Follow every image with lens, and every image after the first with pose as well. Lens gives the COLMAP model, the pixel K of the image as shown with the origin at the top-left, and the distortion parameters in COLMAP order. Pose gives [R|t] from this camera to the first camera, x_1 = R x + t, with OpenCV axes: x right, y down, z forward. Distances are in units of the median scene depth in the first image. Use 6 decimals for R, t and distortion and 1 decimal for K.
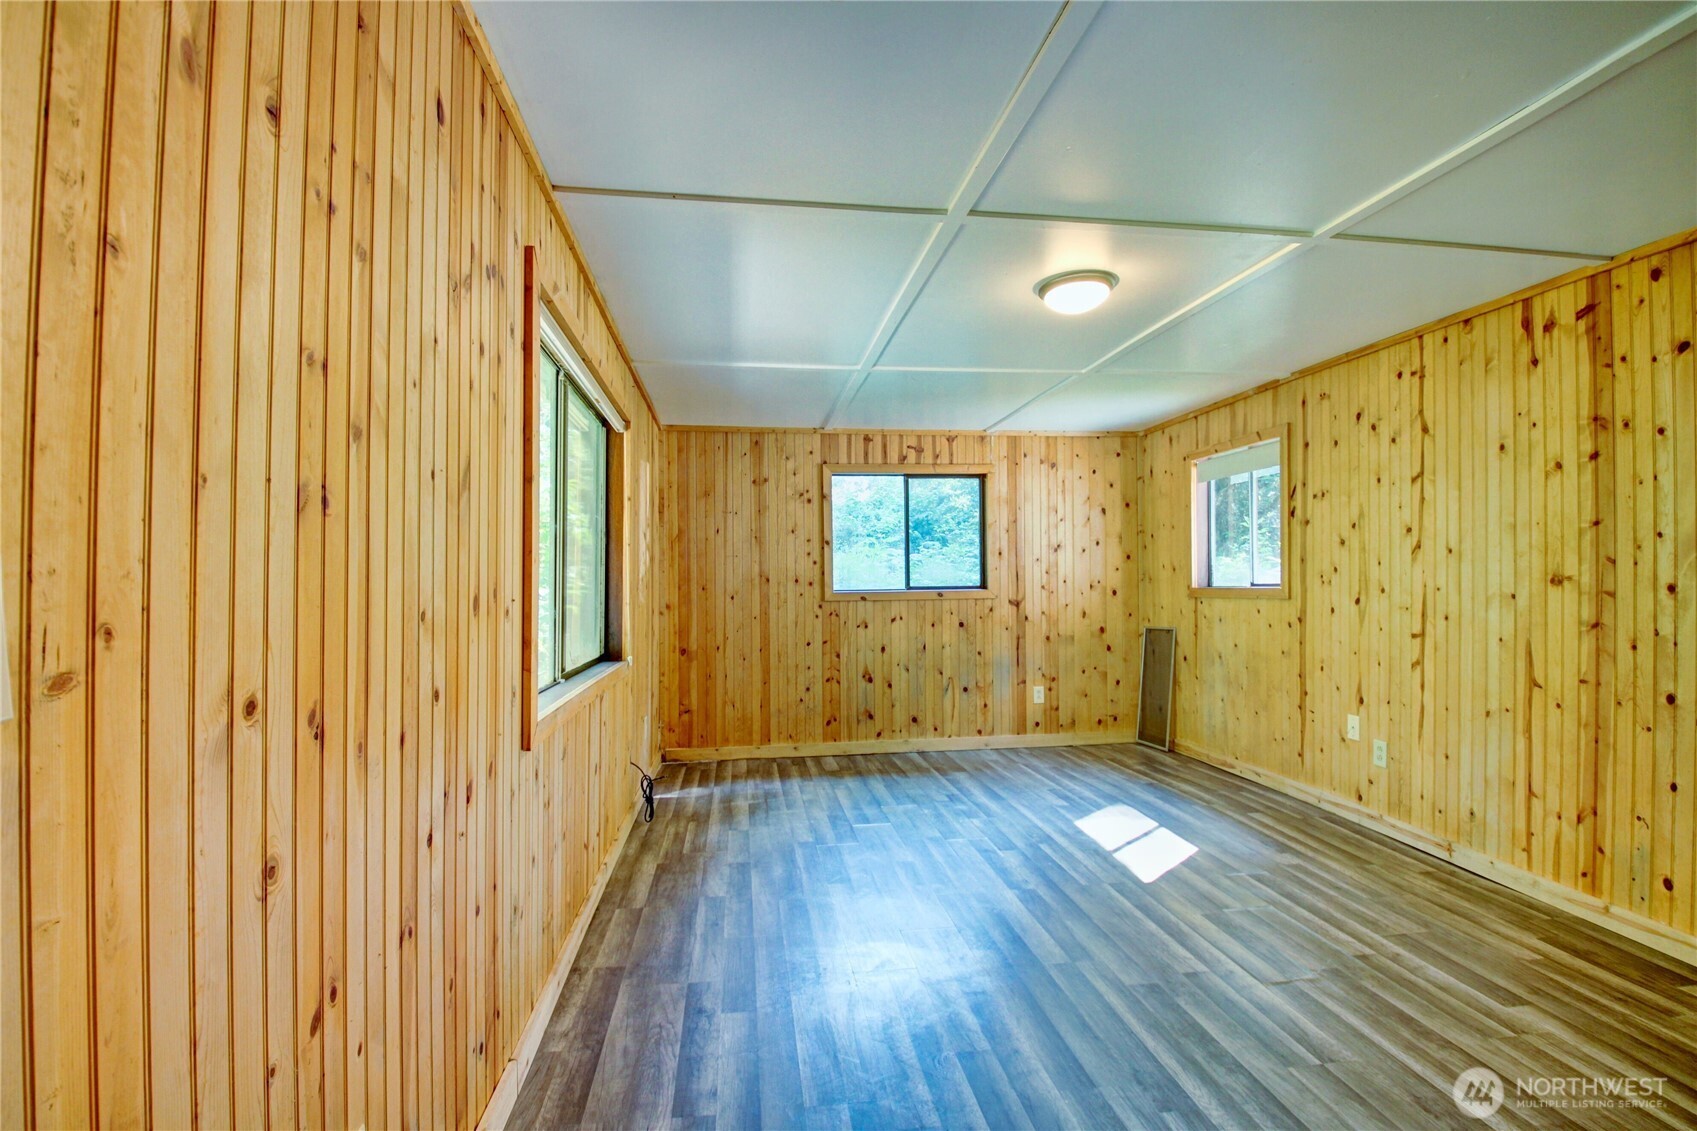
lens RADIAL K [[785.9, 0, 841.9], [0, 785.9, 561.7], [0, 0, 1]] dist [-0.008193, -0.008882]
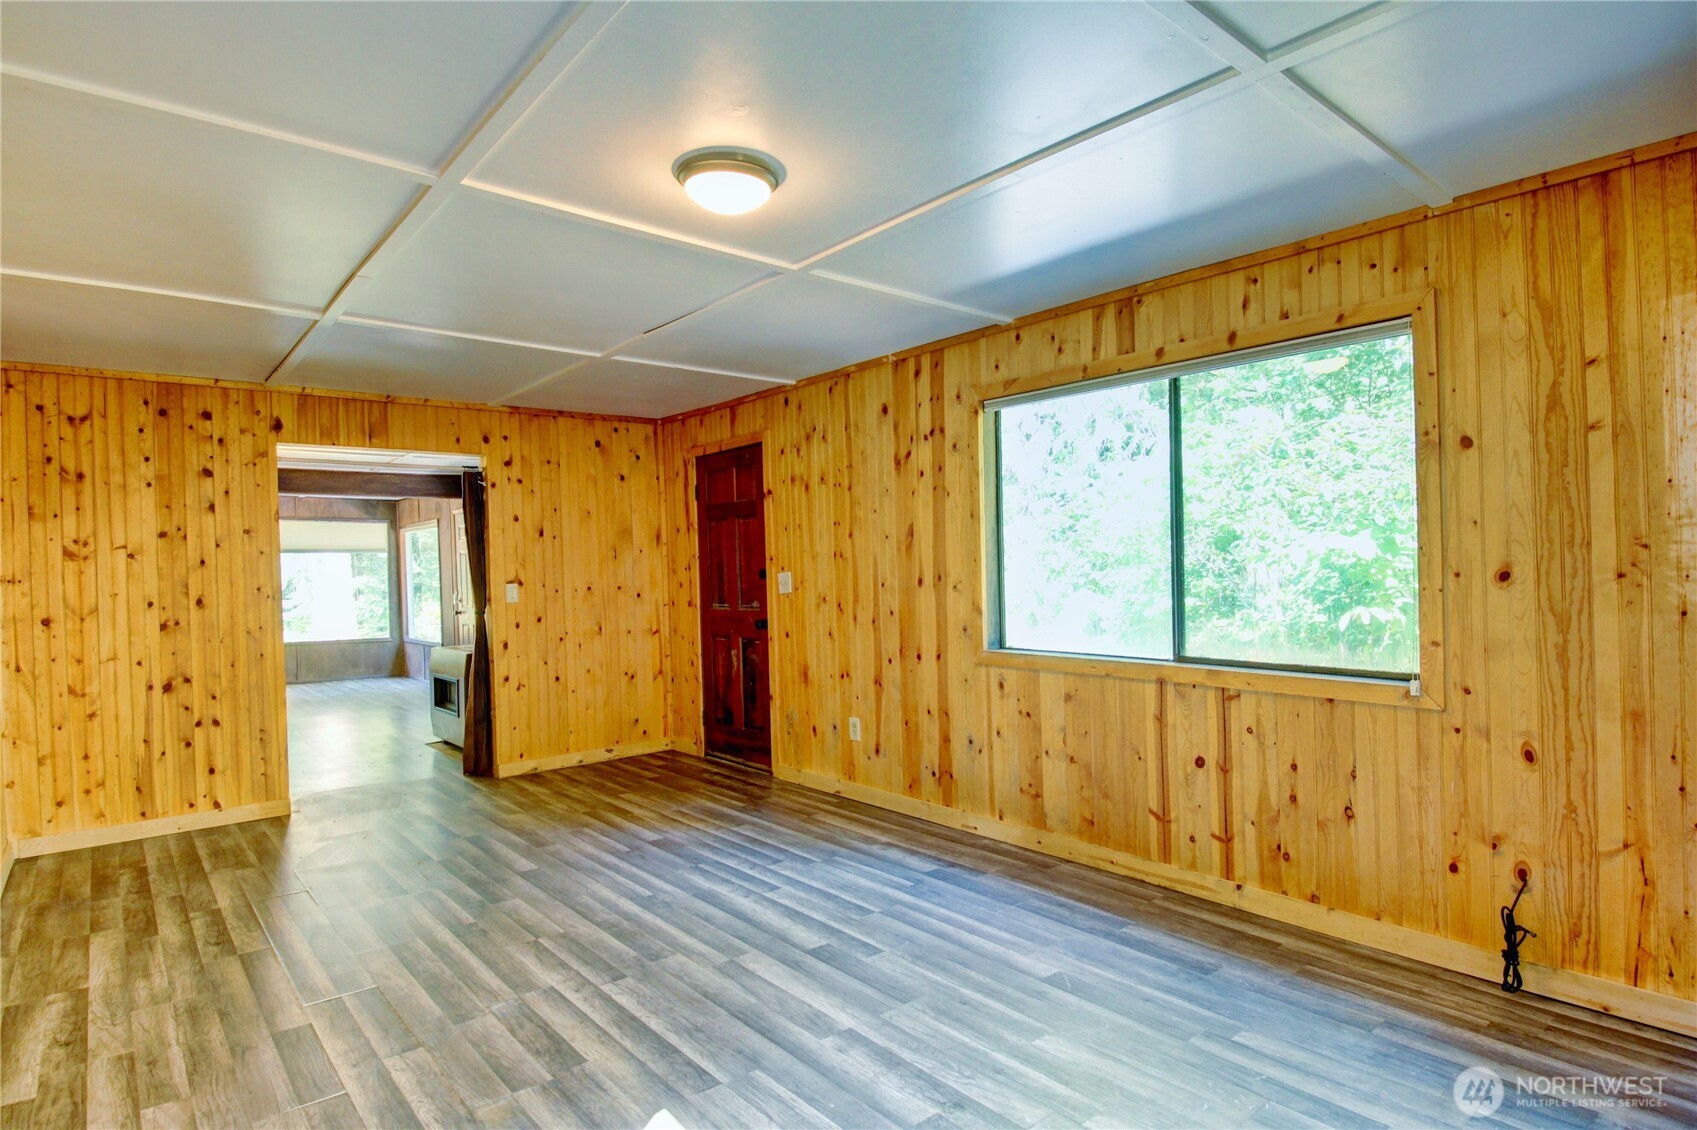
lens RADIAL K [[914.4, 0, 850.4], [0, 914.4, 573.5], [0, 0, 1]] dist [0.017656, -0.032015]
pose [[-0.841323, 0.021845, -0.540092, 0.646346], [0.036091, 0.999224, -0.015805, 0.033609], [0.539327, -0.032790, -0.841458, 1.705081]]
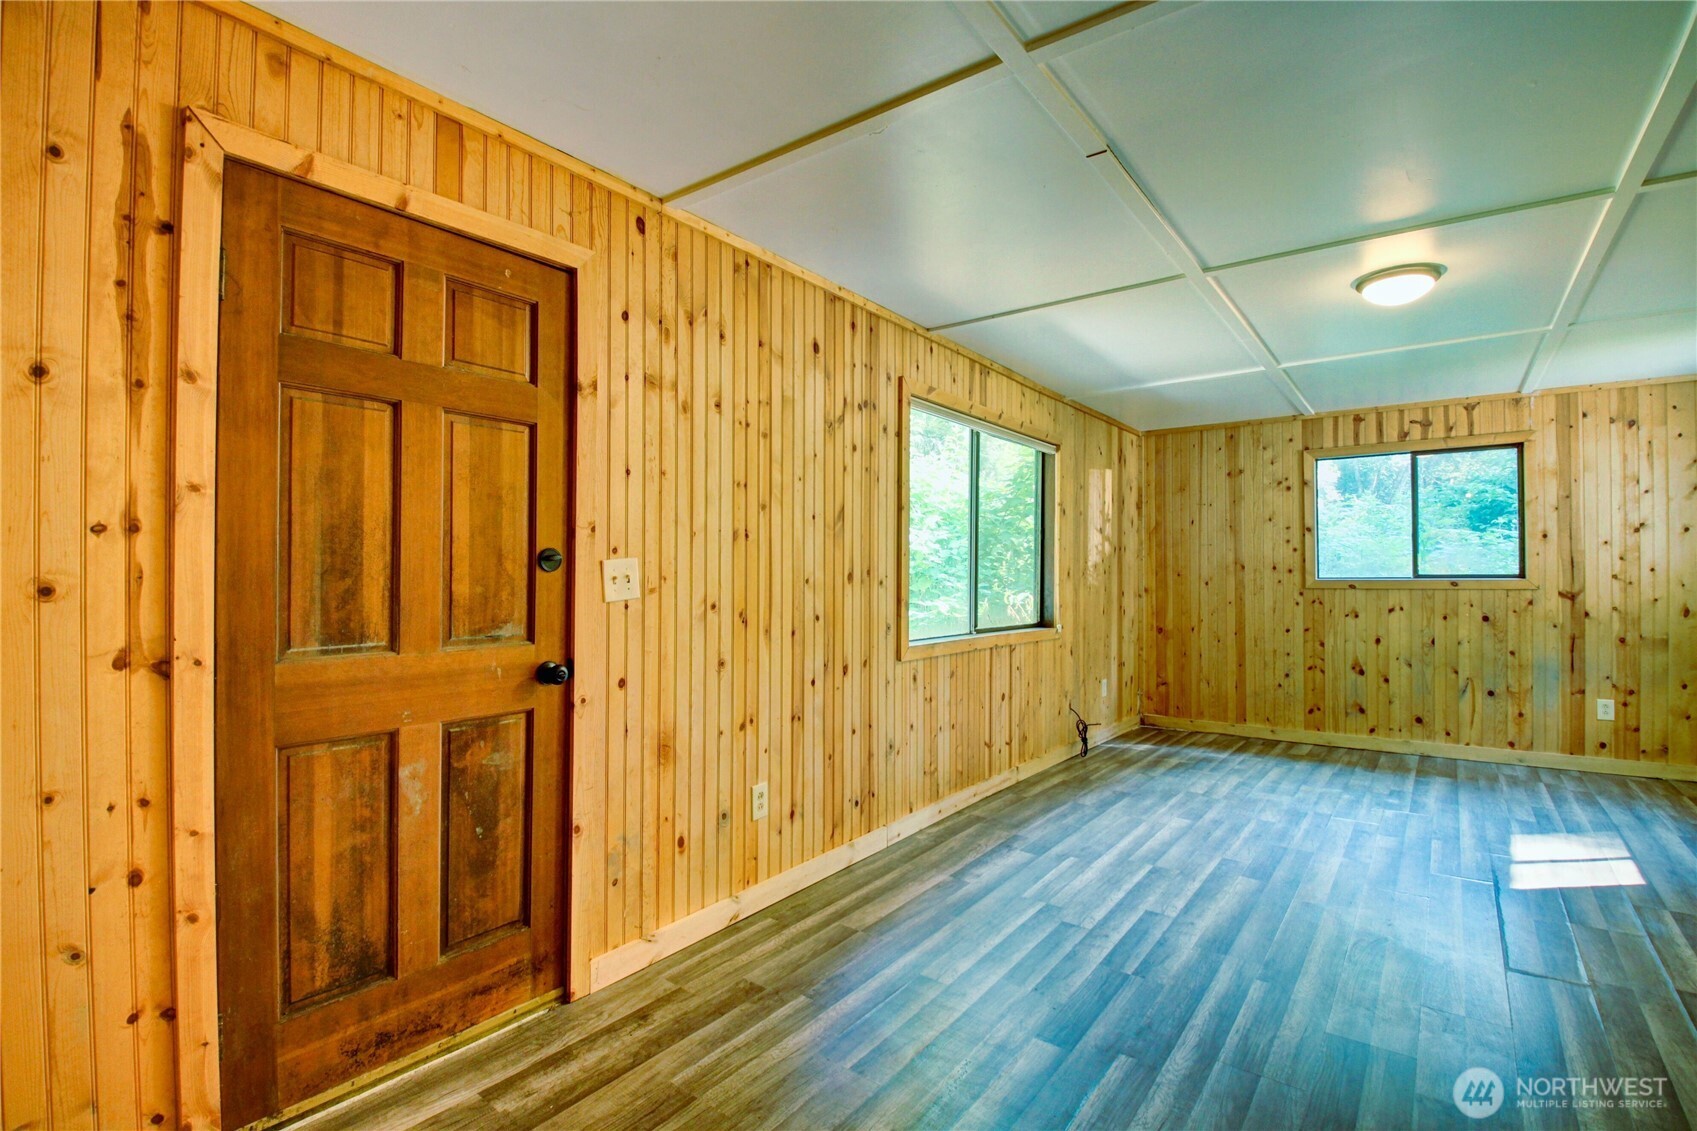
lens RADIAL K [[785.9, 0, 835.7], [0, 785.9, 564.2], [0, 0, 1]] dist [-0.008193, -0.008882]
pose [[0.706573, -0.000293, -0.707640, 0.483618], [0.013783, 0.999816, 0.013349, -0.003343], [0.707506, -0.019186, 0.706447, -0.228760]]
